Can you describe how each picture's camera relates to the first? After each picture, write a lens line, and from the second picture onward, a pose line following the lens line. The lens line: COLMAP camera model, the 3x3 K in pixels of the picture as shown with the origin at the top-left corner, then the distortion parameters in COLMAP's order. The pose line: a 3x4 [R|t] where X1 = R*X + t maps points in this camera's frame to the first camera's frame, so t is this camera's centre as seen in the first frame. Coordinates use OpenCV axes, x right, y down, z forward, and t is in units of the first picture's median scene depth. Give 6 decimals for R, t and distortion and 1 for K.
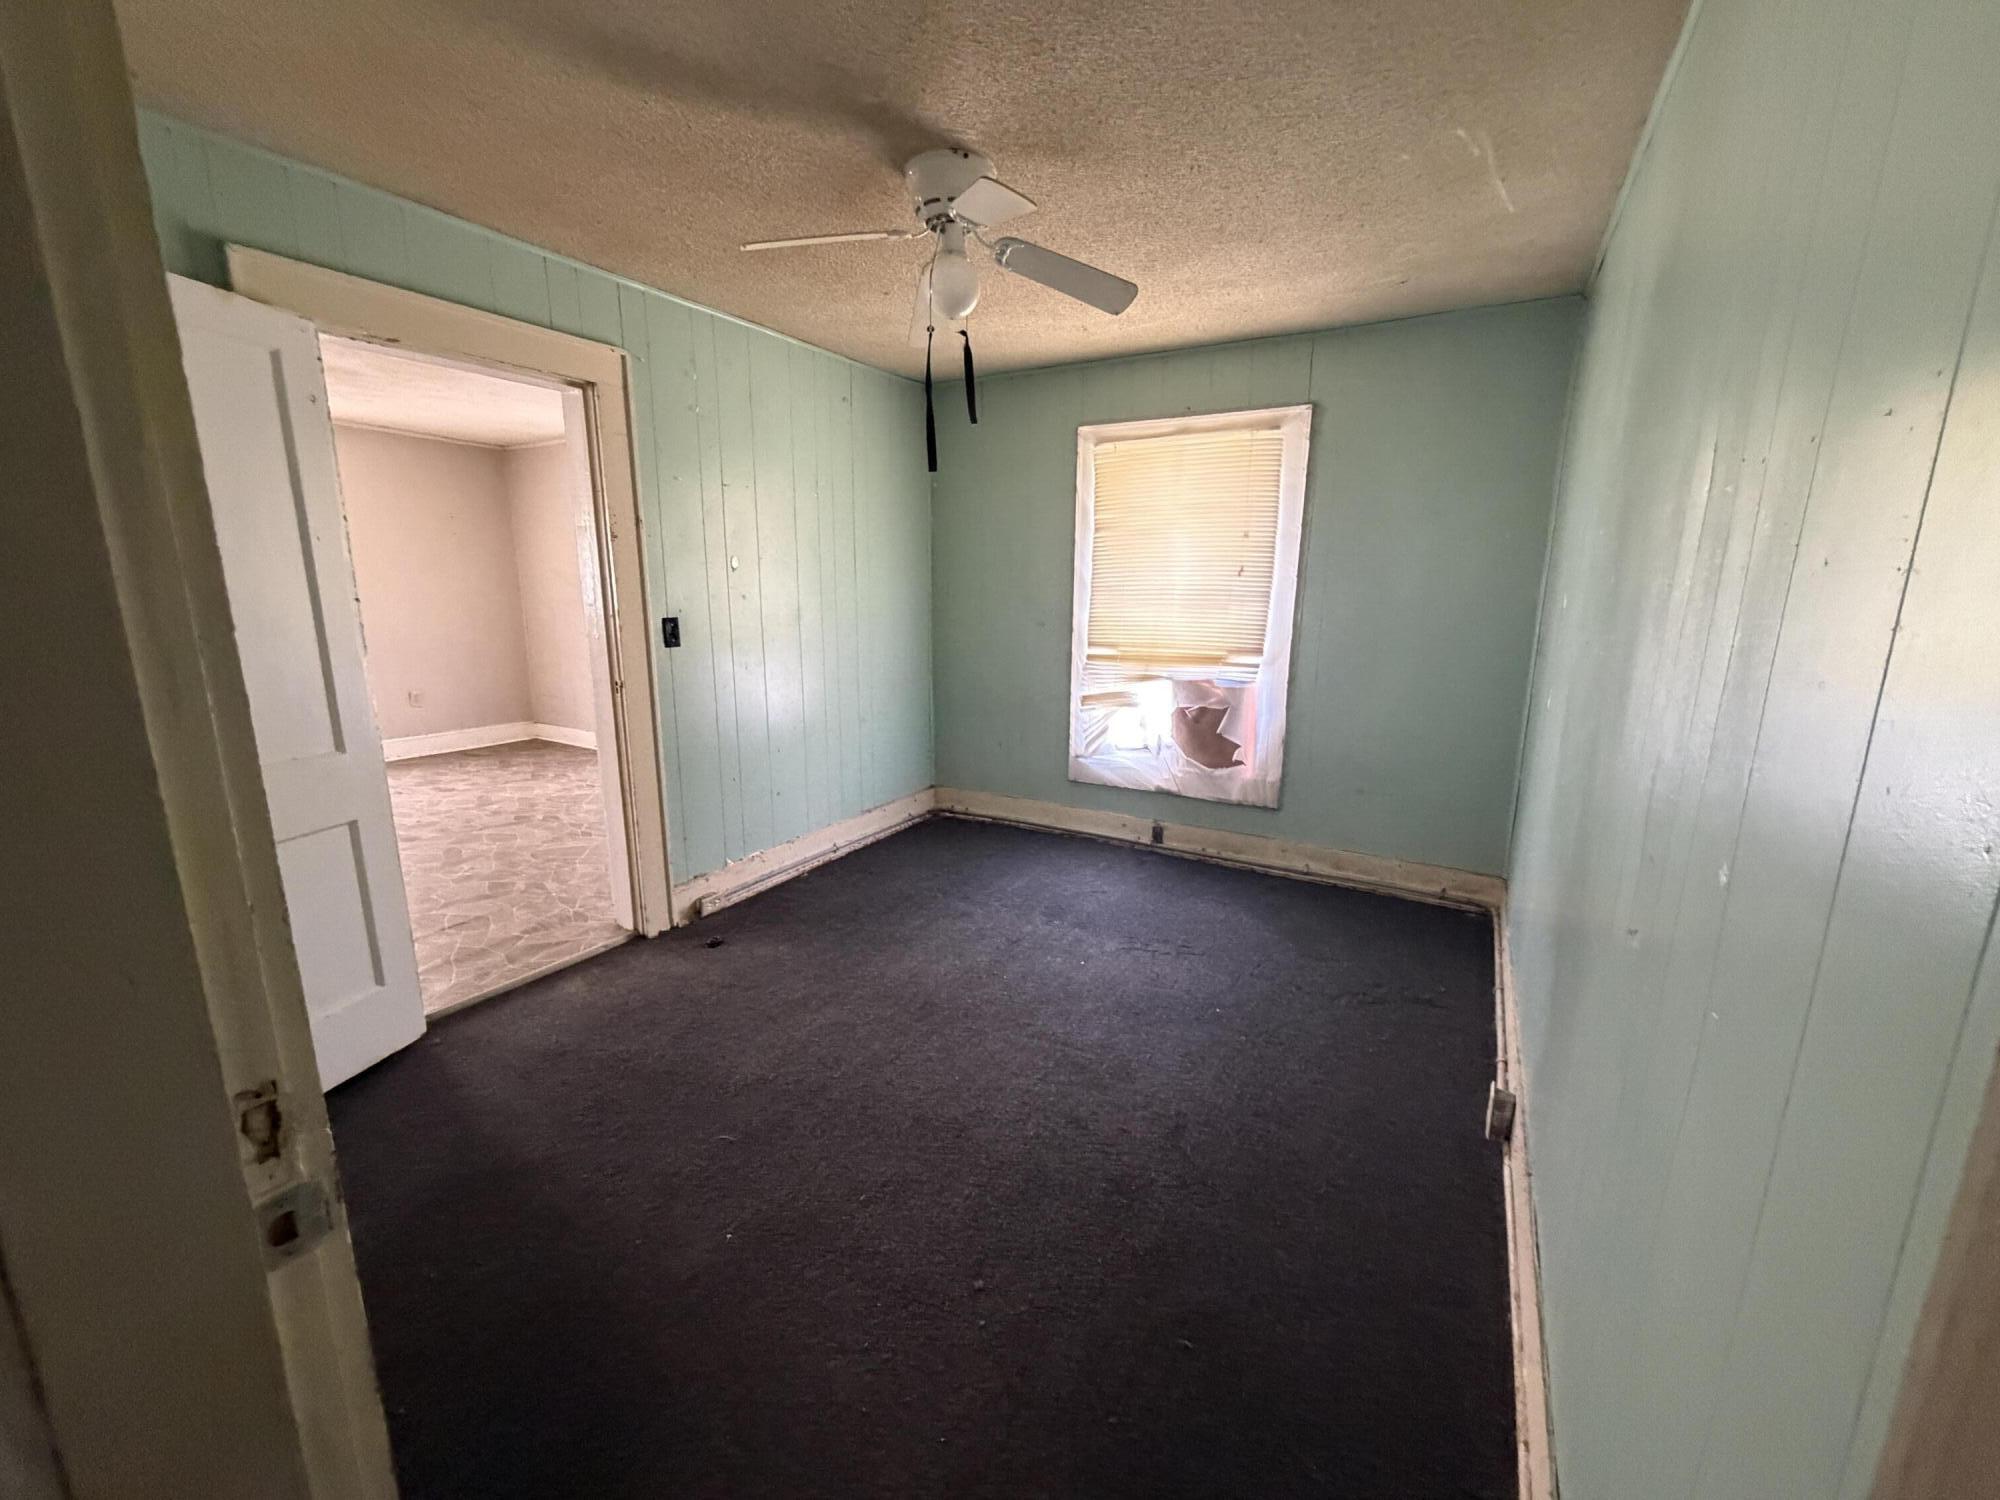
lens RADIAL K [[796.6, 0, 1007.0], [0, 796.6, 749.4], [0, 0, 1]] dist [0.001172, -0.000308]
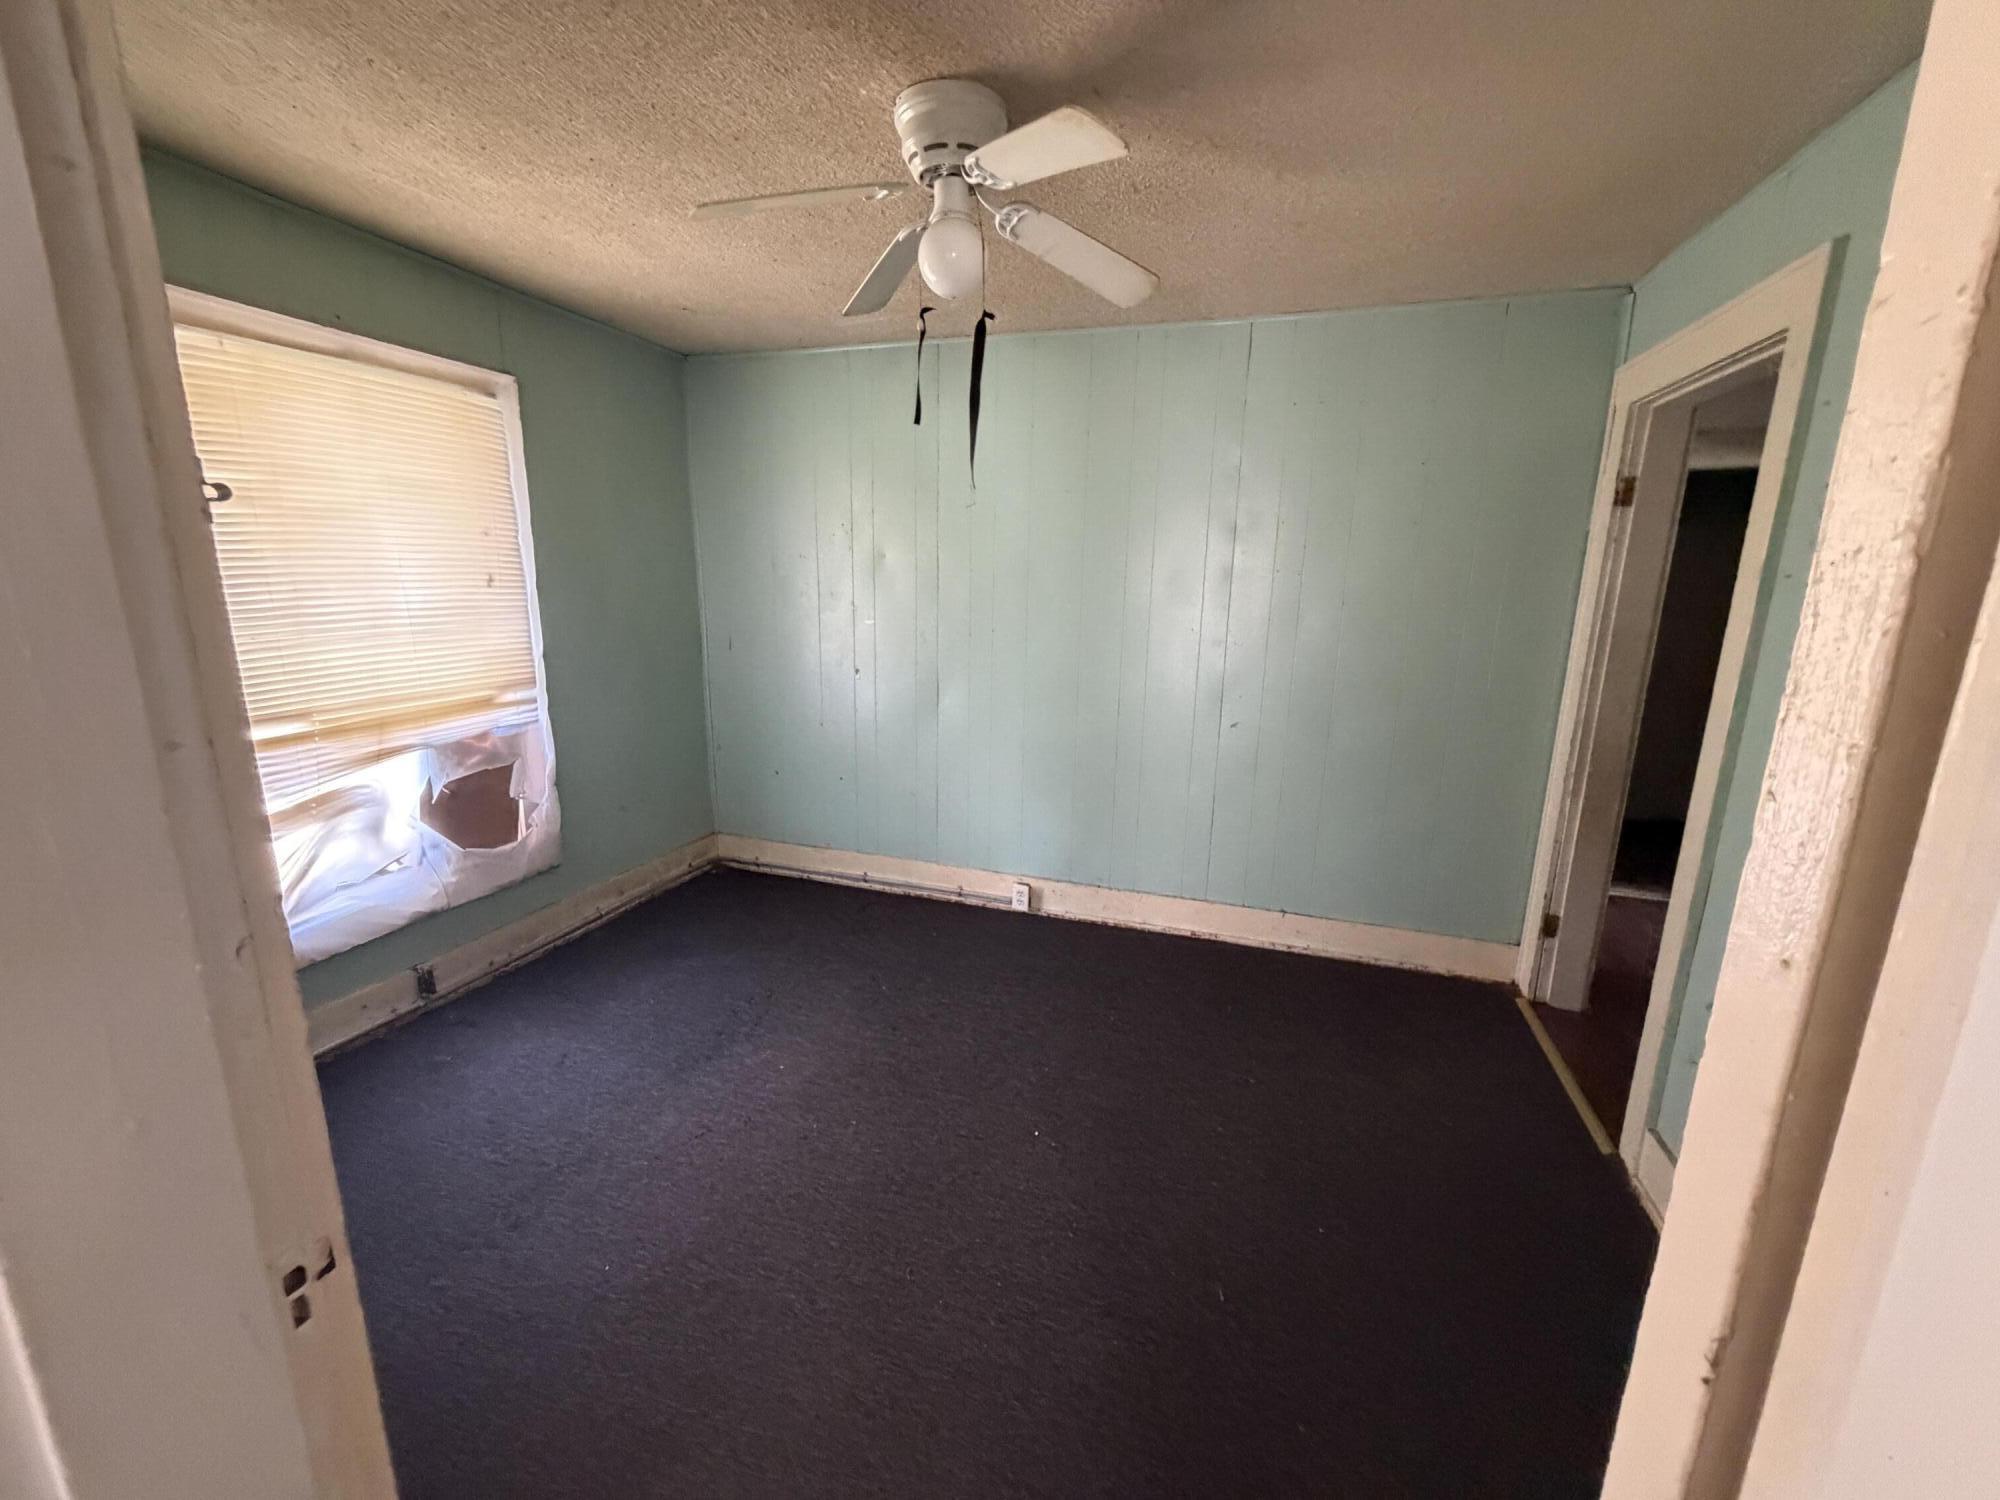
lens RADIAL K [[808.0, 0, 1011.1], [0, 808.0, 751.2], [0, 0, 1]] dist [-0.000554, -0.000557]
pose [[-0.220107, -0.224546, 0.949280, -0.537919], [0.173769, 0.948555, 0.264666, -0.177998], [-0.959874, 0.223210, -0.169764, 0.658476]]
